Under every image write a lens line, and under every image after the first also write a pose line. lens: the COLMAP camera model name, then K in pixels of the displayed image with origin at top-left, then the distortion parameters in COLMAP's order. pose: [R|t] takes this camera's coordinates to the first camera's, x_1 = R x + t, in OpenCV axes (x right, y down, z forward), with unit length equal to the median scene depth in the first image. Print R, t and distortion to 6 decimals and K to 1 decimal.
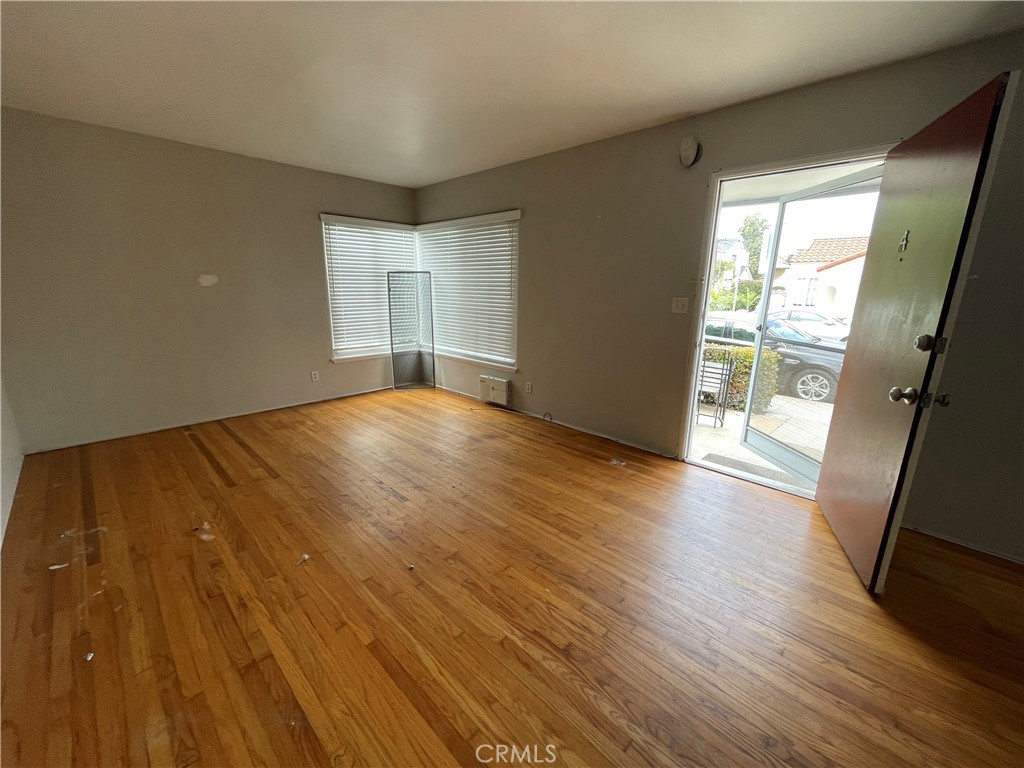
lens RADIAL K [[415.0, 0, 507.4], [0, 415.0, 387.3], [0, 0, 1]] dist [-0.004462, 0.001706]
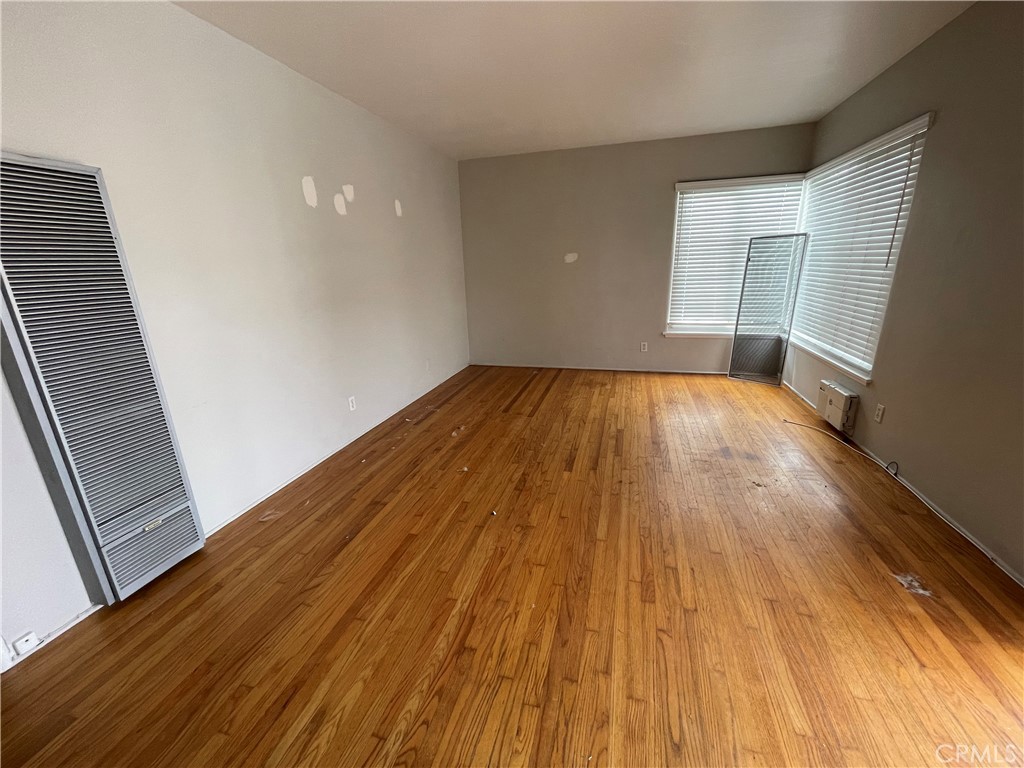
lens RADIAL K [[415.0, 0, 504.0], [0, 415.0, 384.8], [0, 0, 1]] dist [-0.004462, 0.001706]
pose [[0.466001, 0.222830, -0.856265, 0.344999], [-0.173168, 0.972020, 0.158711, -0.046495], [0.867672, 0.074319, 0.491550, 0.228918]]
